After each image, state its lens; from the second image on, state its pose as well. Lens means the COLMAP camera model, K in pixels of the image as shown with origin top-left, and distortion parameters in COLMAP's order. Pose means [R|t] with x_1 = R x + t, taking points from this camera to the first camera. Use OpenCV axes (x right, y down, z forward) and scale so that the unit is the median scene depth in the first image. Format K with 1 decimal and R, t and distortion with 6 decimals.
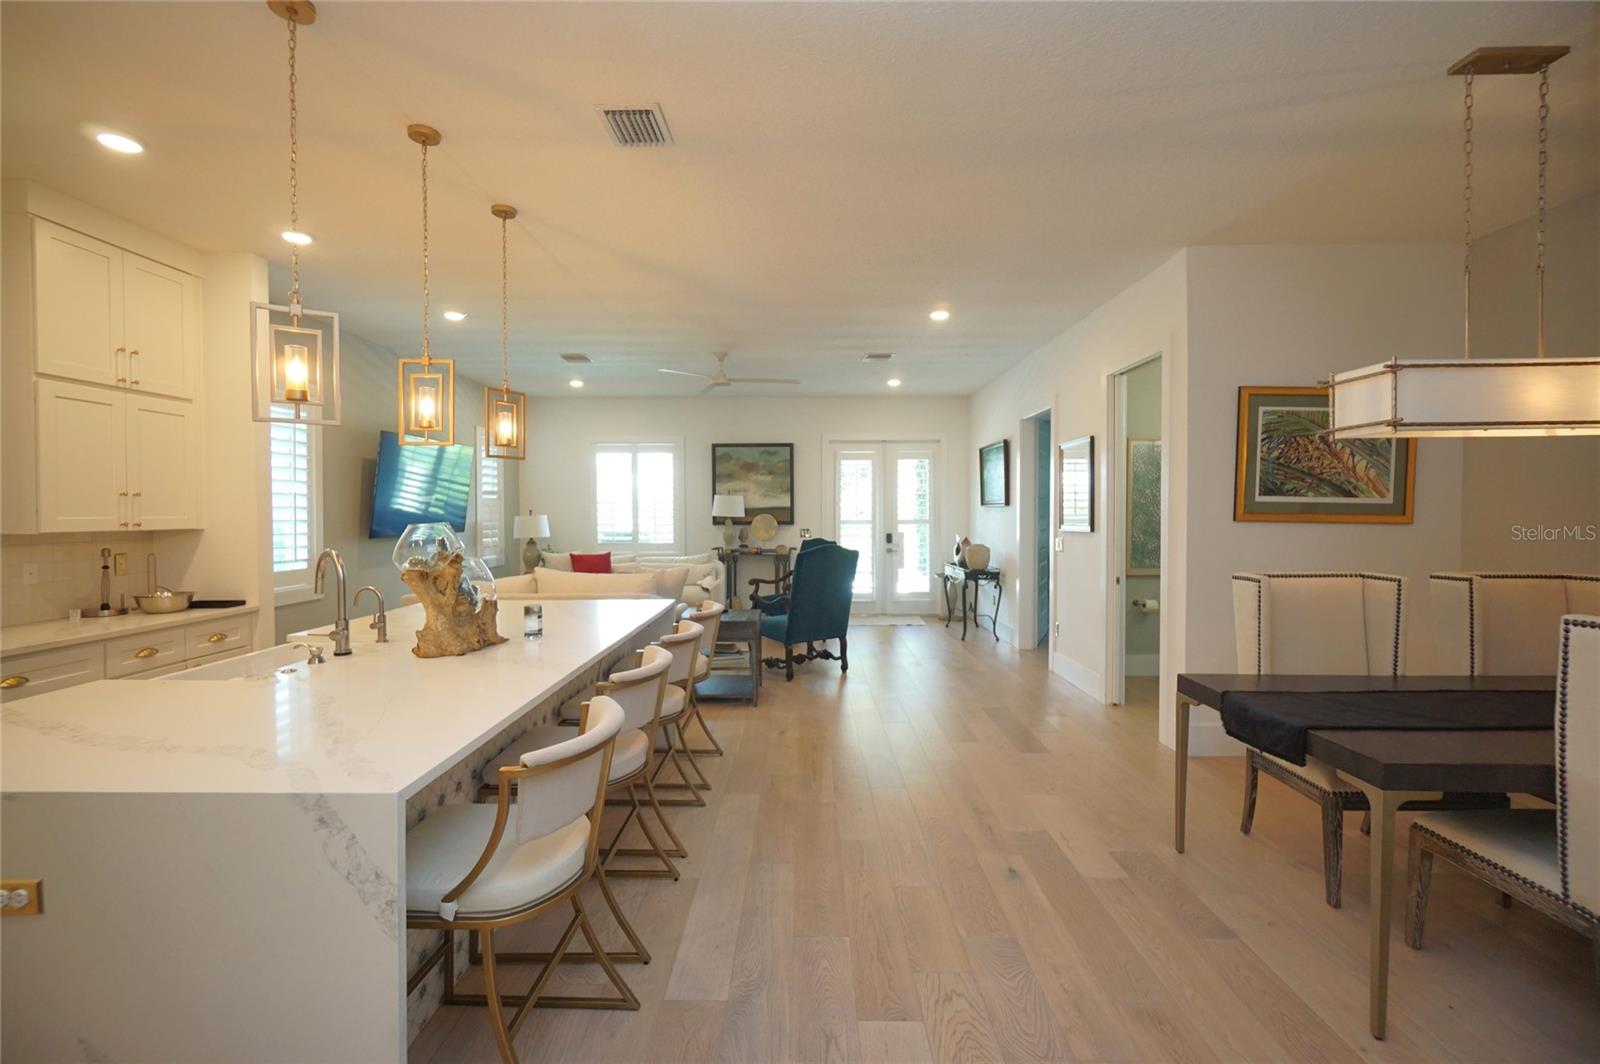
lens RADIAL K [[657.3, 0, 800.0], [0, 657.3, 532.0], [0, 0, 1]] dist [0.000236, 0.000131]
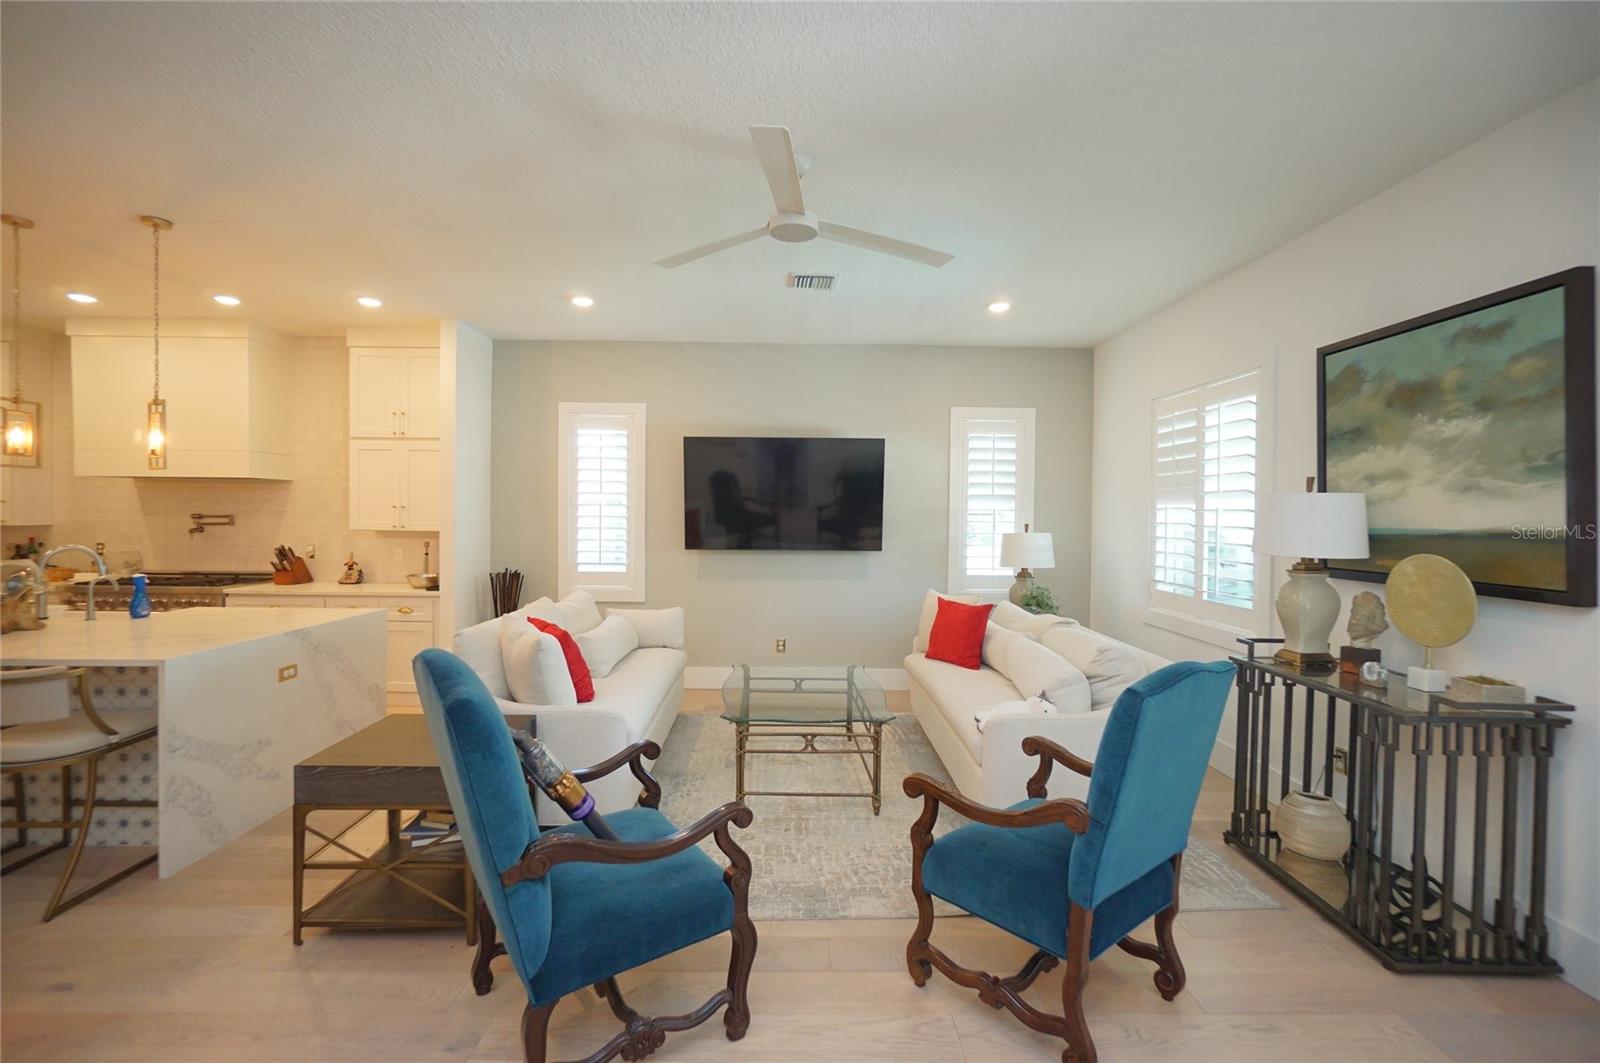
lens RADIAL K [[701.4, 0, 814.5], [0, 701.4, 525.9], [0, 0, 1]] dist [-0.001054, 0.000433]
pose [[0.027769, 0.021166, -0.999390, 0.291914], [-0.045430, 0.998769, 0.019891, -0.040873], [0.998581, 0.044850, 0.028696, 0.877161]]
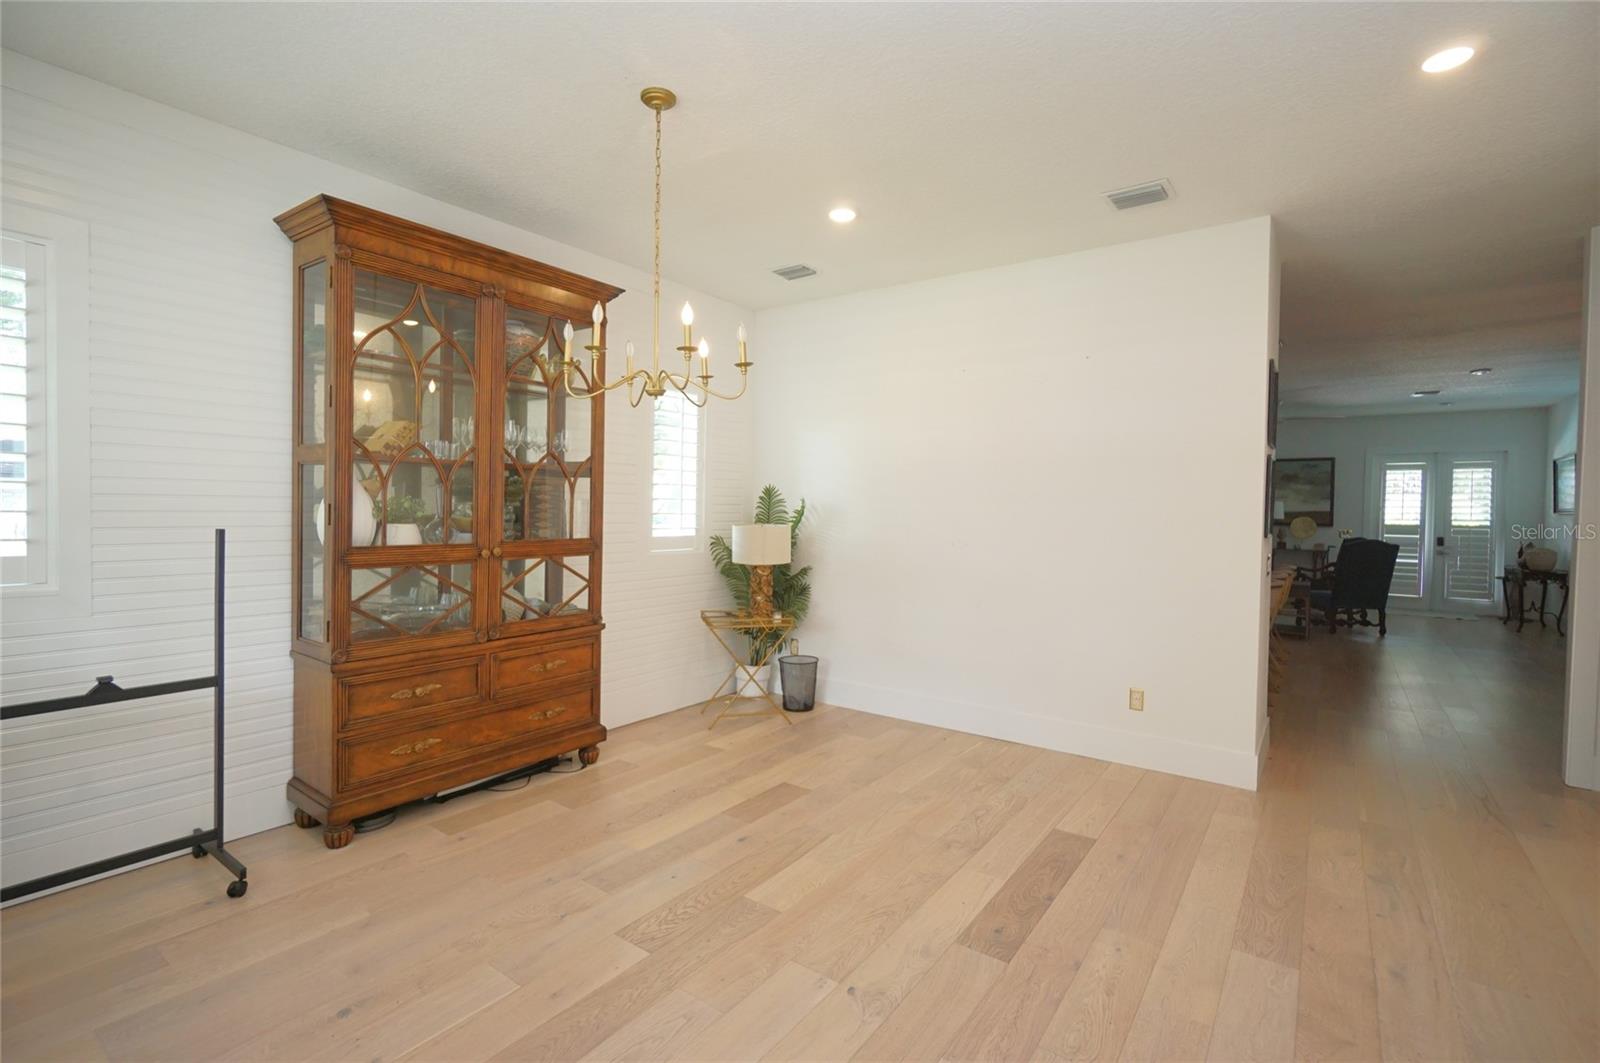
lens RADIAL K [[701.4, 0, 814.5], [0, 701.4, 525.9], [0, 0, 1]] dist [-0.001054, 0.000433]
pose [[0.809233, 0.028996, -0.586772, -0.029543], [-0.037015, 0.999313, -0.001667, 0.028463], [0.586320, 0.023069, 0.809751, -0.670193]]
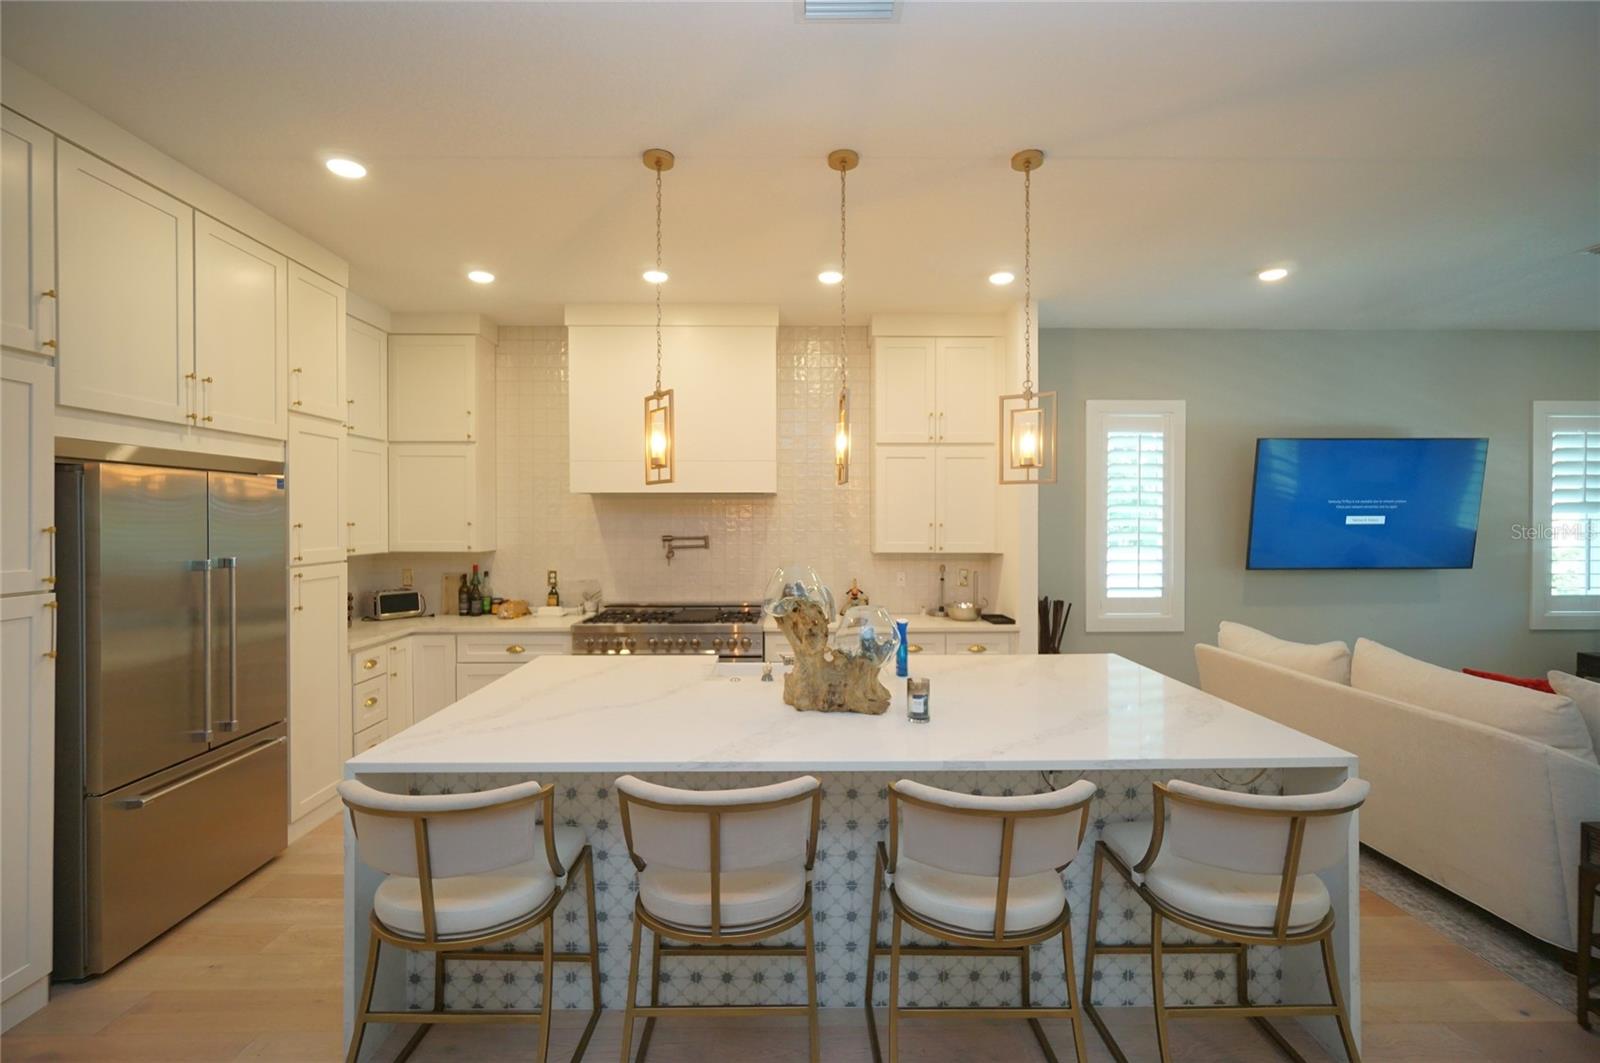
lens RADIAL K [[695.6, 0, 806.8], [0, 695.6, 518.0], [0, 0, 1]] dist [0.000479, 0.000251]
pose [[0.049956, 0.000508, -0.998751, 0.152770], [-0.033873, 0.999425, -0.001186, -0.027499], [0.998177, 0.033890, 0.049944, 0.309323]]
